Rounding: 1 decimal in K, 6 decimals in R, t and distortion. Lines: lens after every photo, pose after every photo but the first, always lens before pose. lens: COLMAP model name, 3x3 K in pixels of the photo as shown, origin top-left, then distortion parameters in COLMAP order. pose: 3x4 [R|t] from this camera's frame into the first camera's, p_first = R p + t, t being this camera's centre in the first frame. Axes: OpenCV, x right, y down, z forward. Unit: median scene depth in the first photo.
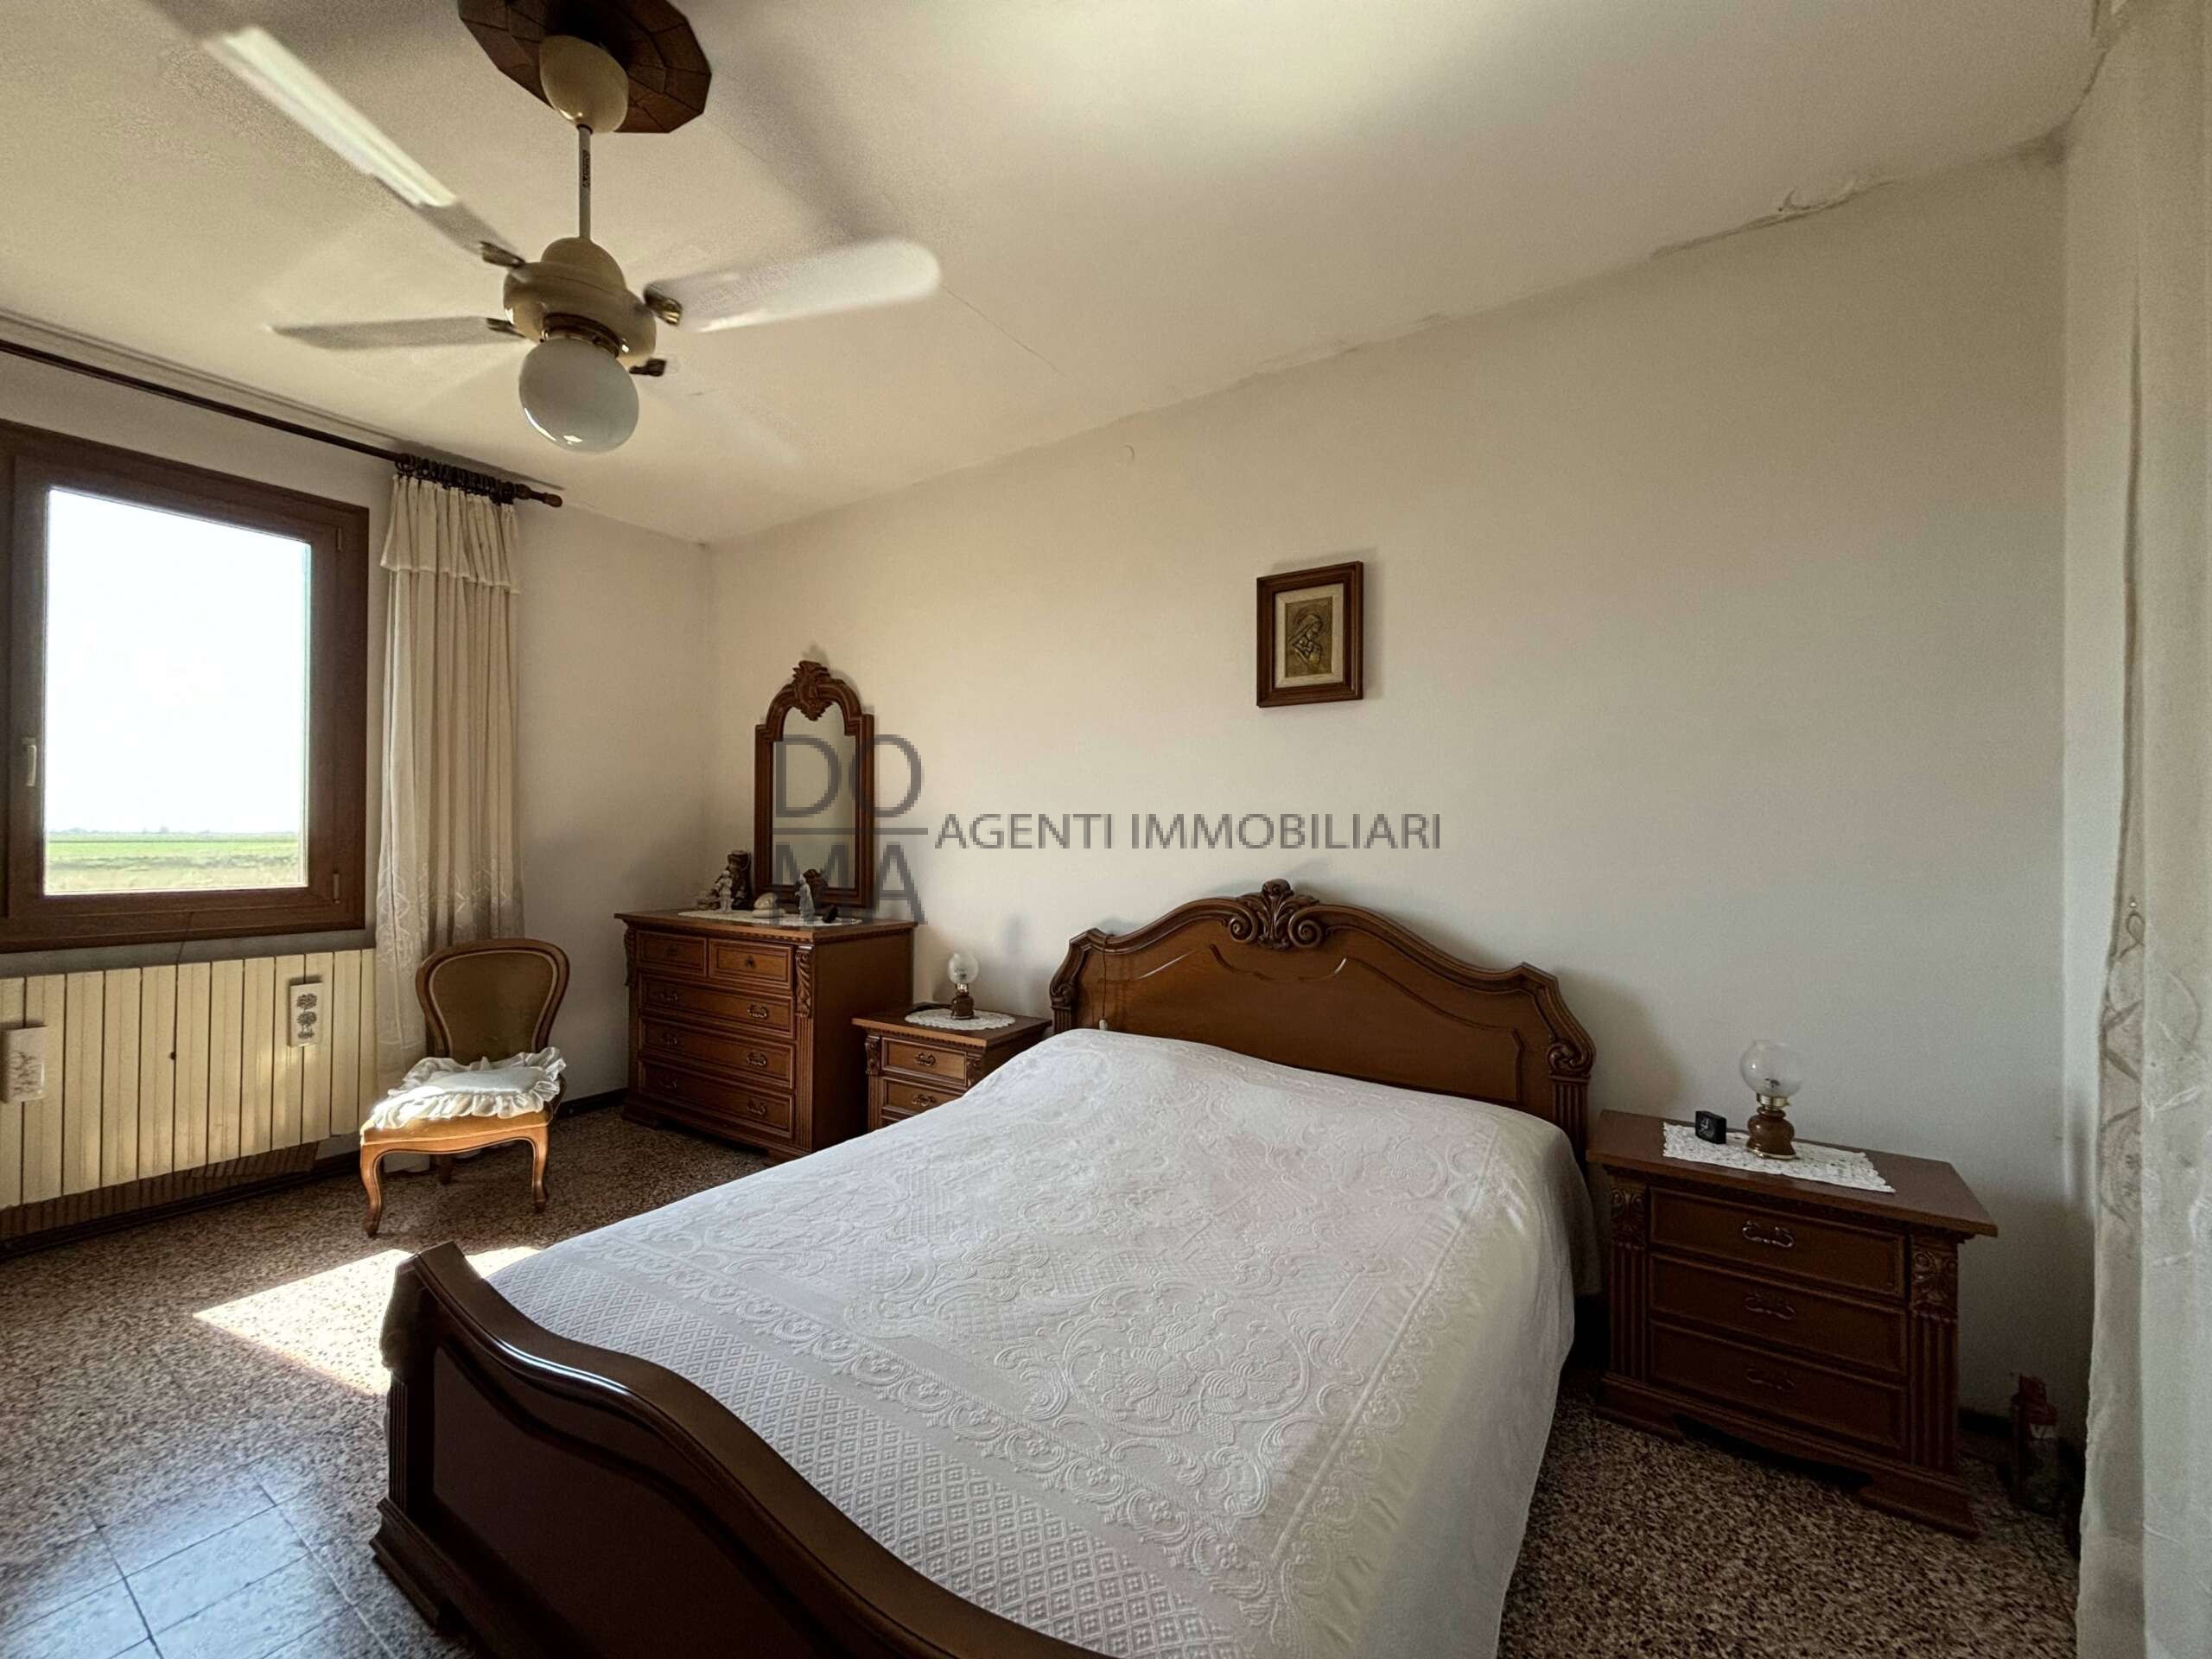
lens RADIAL K [[897.1, 0, 1099.5], [0, 897.1, 831.3], [0, 0, 1]] dist [0.002550, -0.000098]
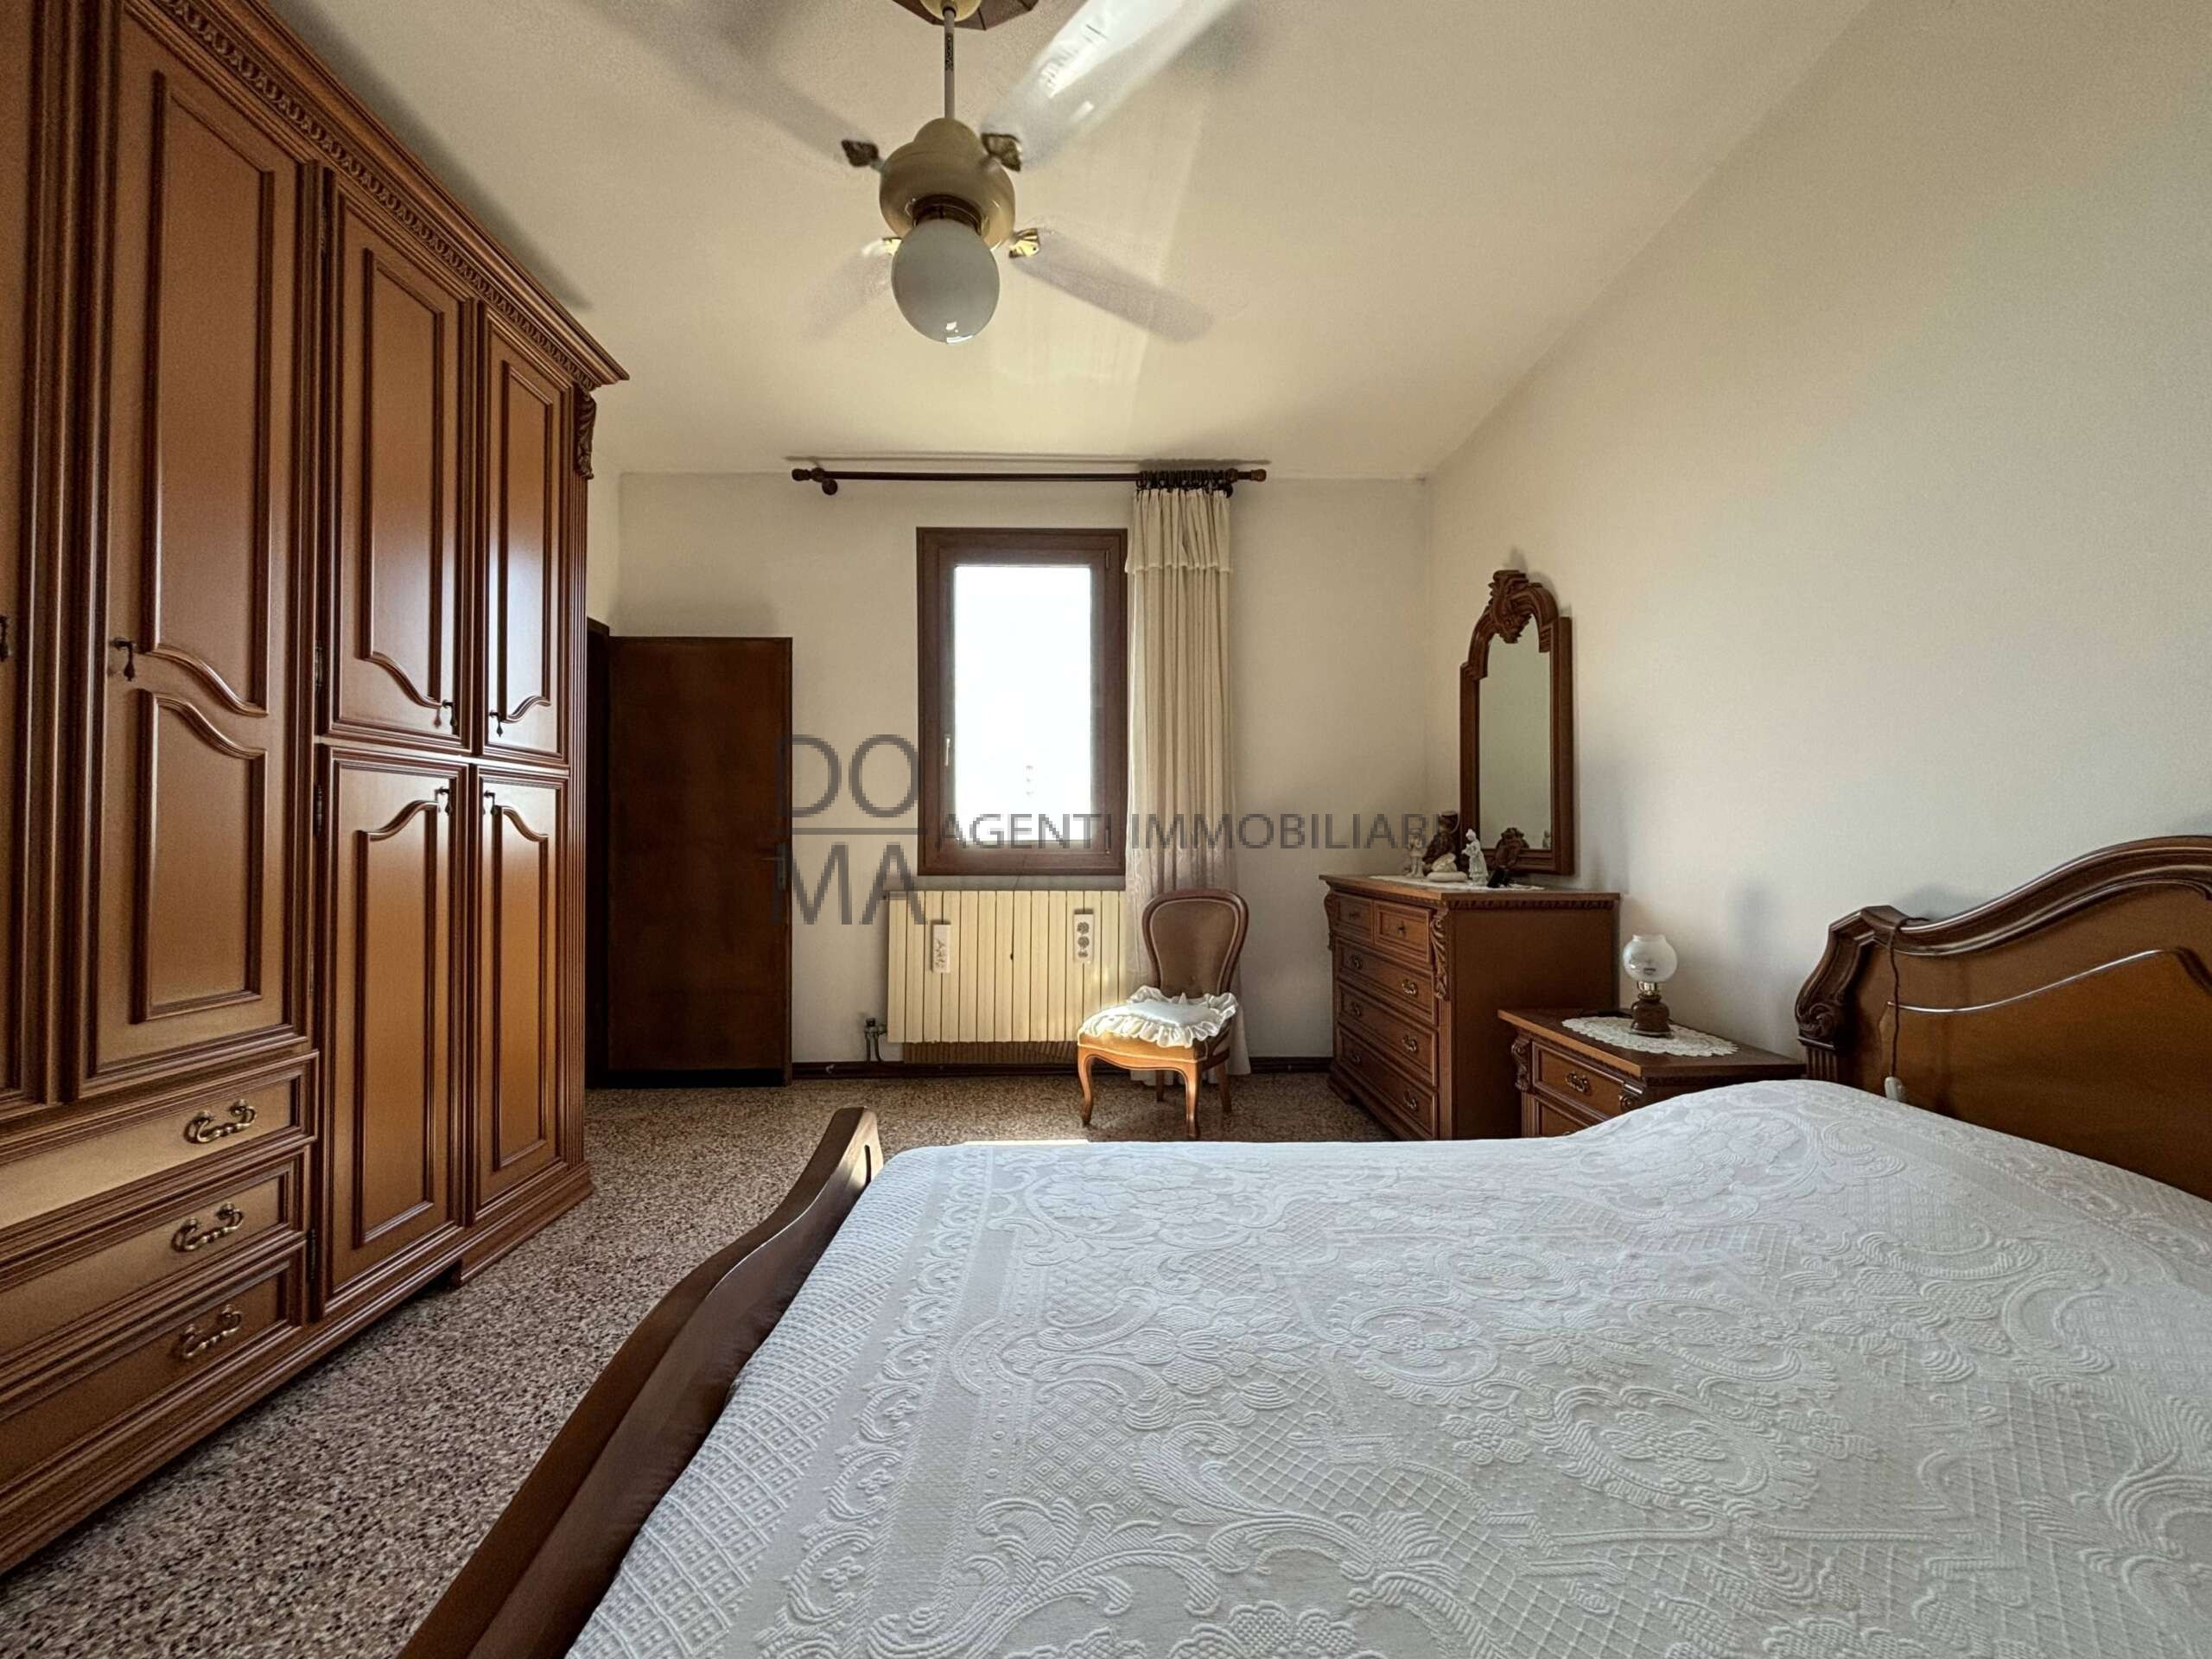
lens RADIAL K [[897.1, 0, 1099.5], [0, 897.1, 831.3], [0, 0, 1]] dist [0.002550, -0.000098]
pose [[0.573411, -0.009783, -0.819210, 0.168461], [0.002518, 0.999945, -0.010179, 0.068343], [0.819264, 0.003774, 0.573404, 0.305340]]
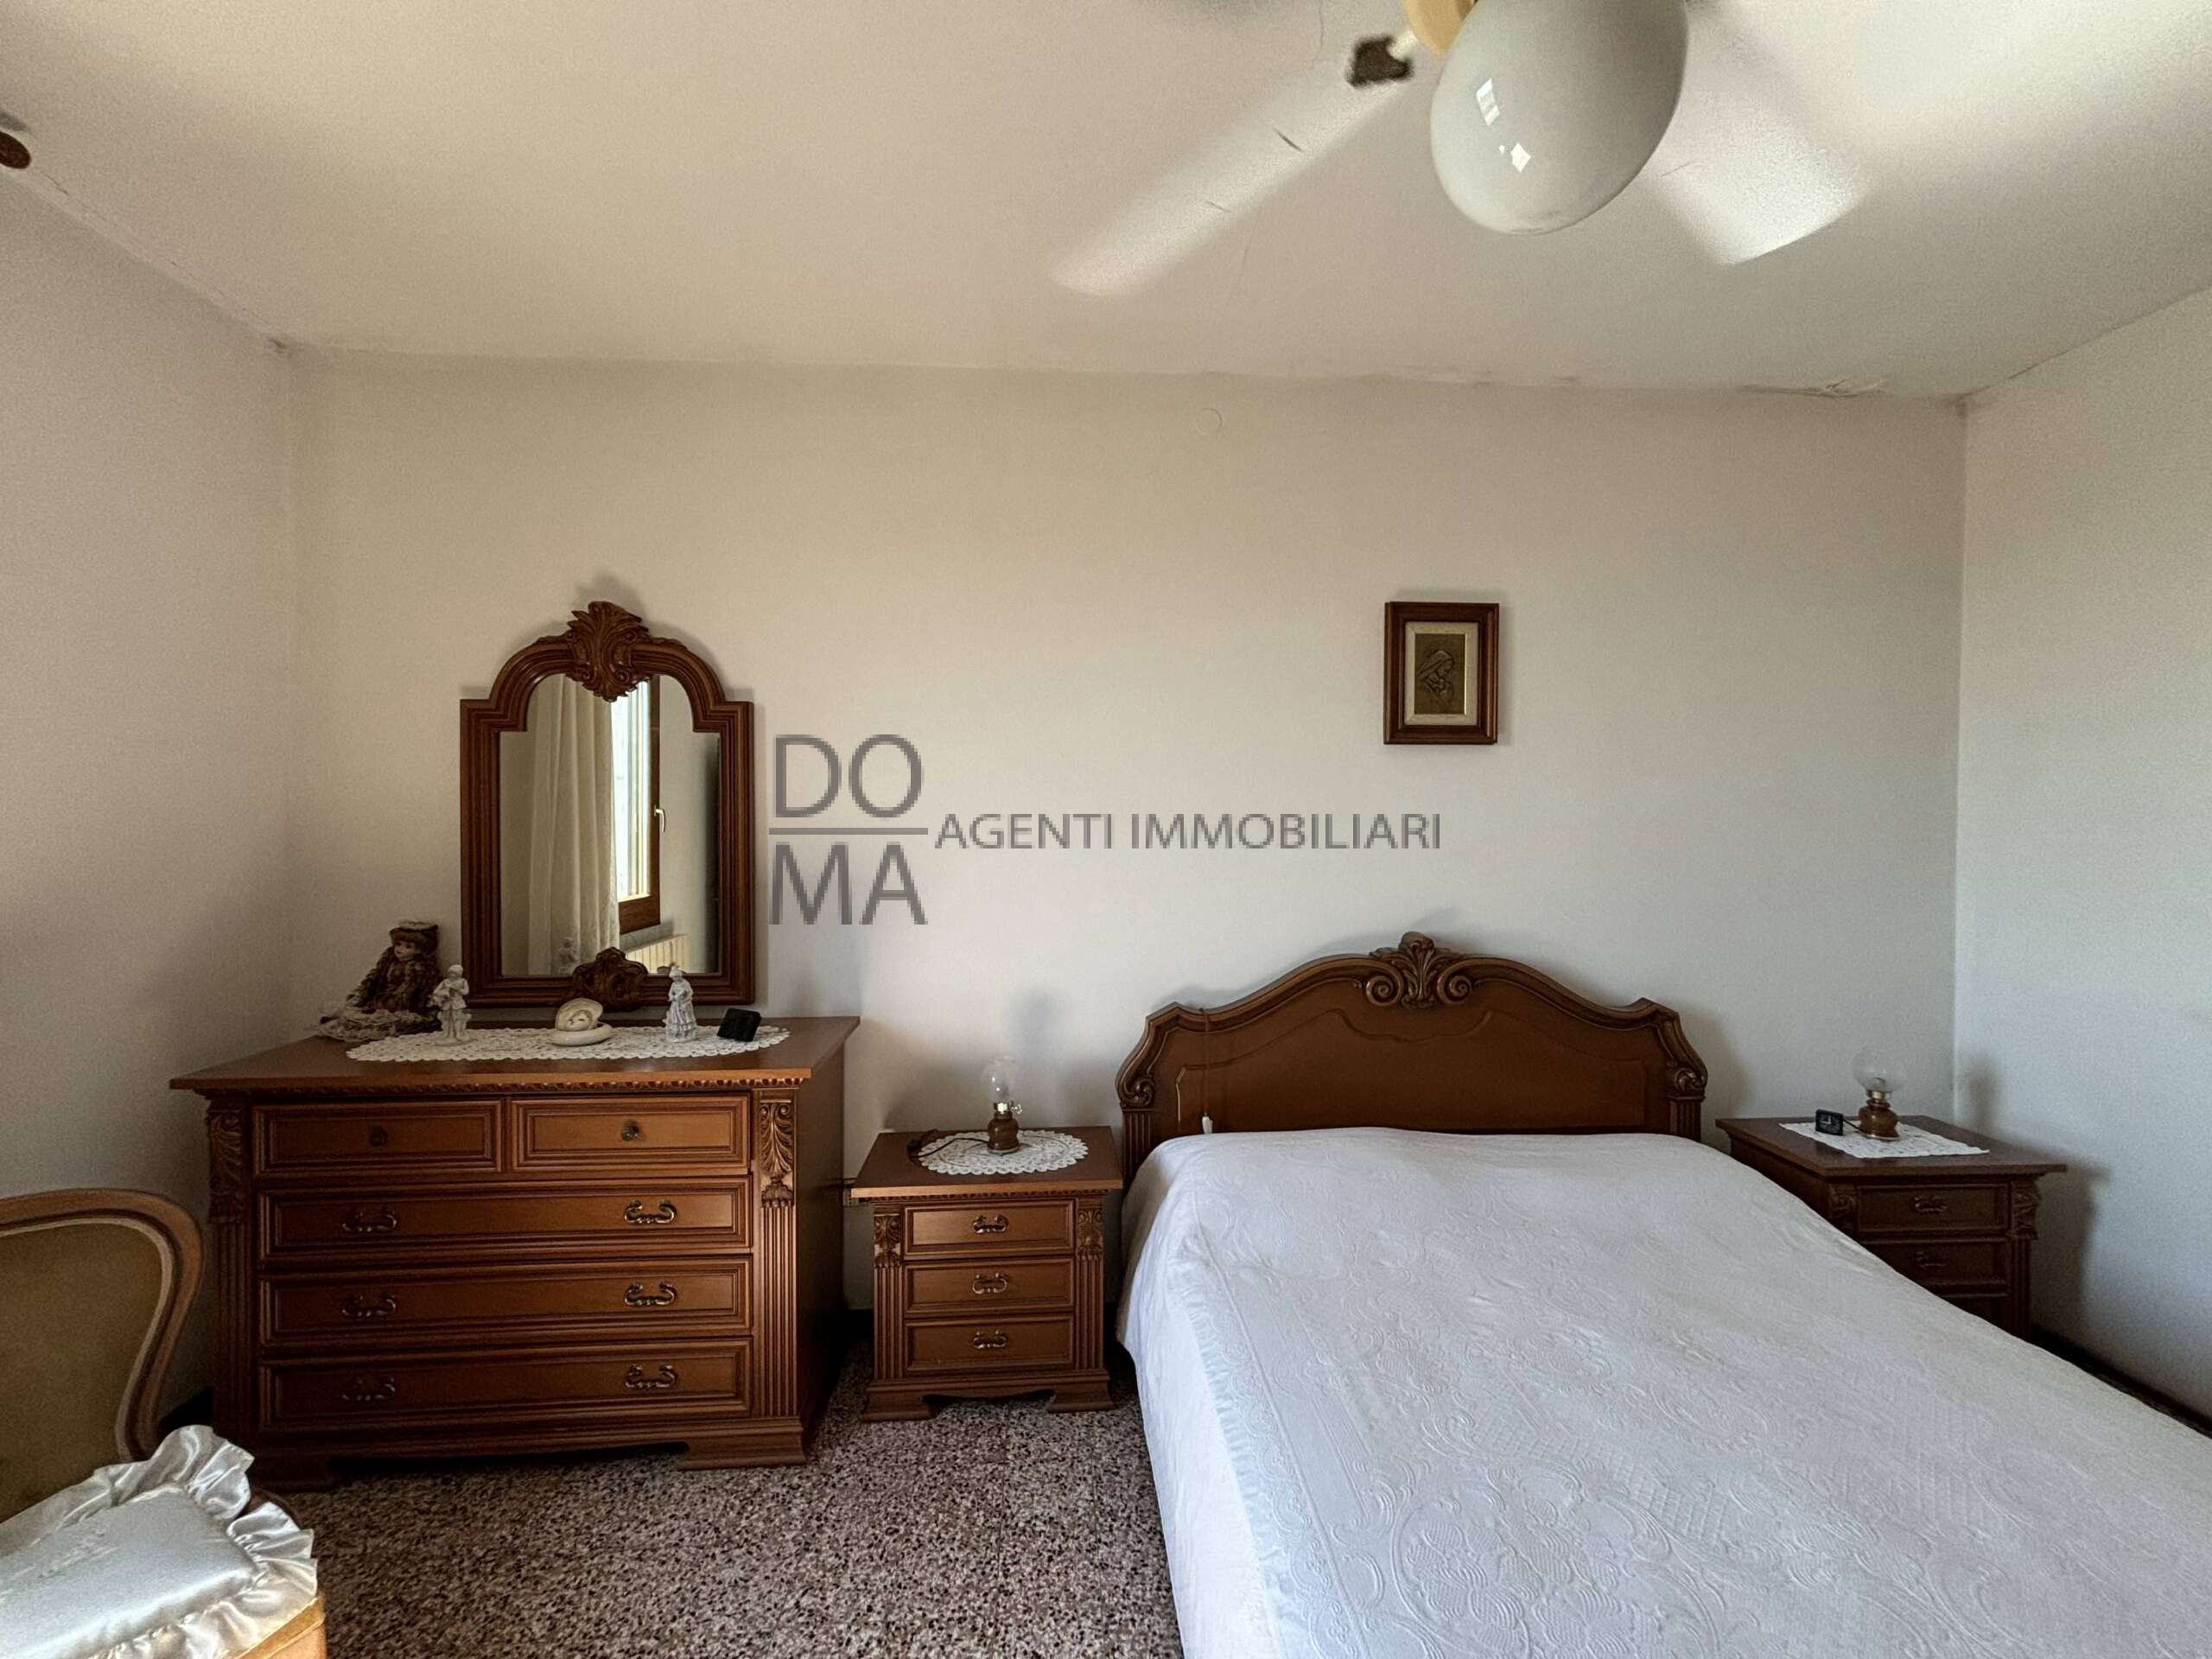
lens RADIAL K [[897.1, 0, 1099.5], [0, 897.1, 831.3], [0, 0, 1]] dist [0.002550, -0.000098]
pose [[0.794215, -0.012919, 0.607500, -0.553293], [0.000763, 0.999794, 0.020264, -0.062087], [-0.607637, -0.015631, 0.794061, 0.410986]]
